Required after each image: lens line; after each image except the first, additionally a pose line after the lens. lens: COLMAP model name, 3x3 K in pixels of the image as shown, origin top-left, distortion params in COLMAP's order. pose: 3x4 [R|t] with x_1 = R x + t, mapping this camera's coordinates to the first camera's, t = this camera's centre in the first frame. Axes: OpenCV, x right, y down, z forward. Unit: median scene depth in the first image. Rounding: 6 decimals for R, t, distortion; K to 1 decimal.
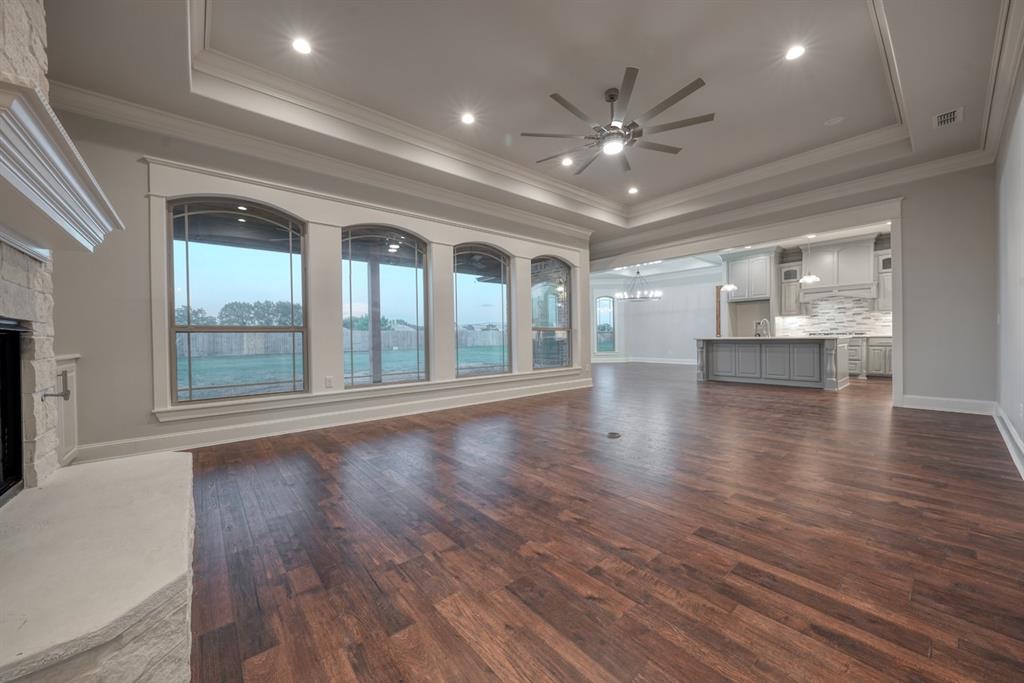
lens RADIAL K [[374.6, 0, 512.0], [0, 374.6, 341.5], [0, 0, 1]] dist [-0.000204, 0.000094]
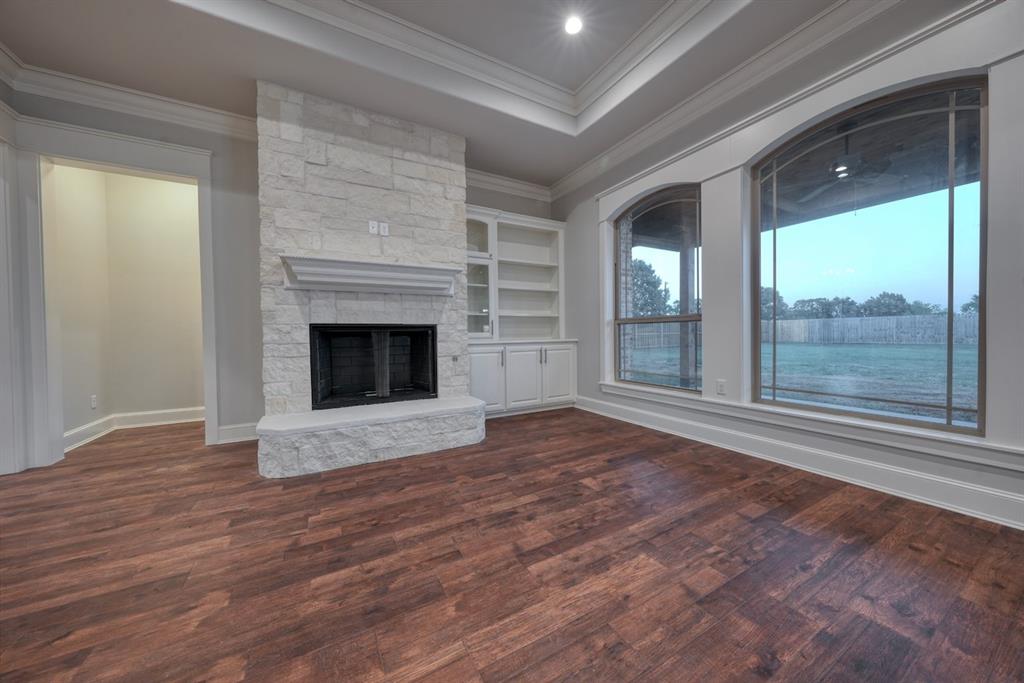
lens RADIAL K [[344.2, 0, 512.0], [0, 344.2, 341.5], [0, 0, 1]] dist [-0.001790, 0.000124]
pose [[-0.190733, 0.039286, -0.980855, 0.542345], [0.009790, 0.999225, 0.038118, -0.024729], [0.981593, -0.002333, -0.190970, 1.529635]]
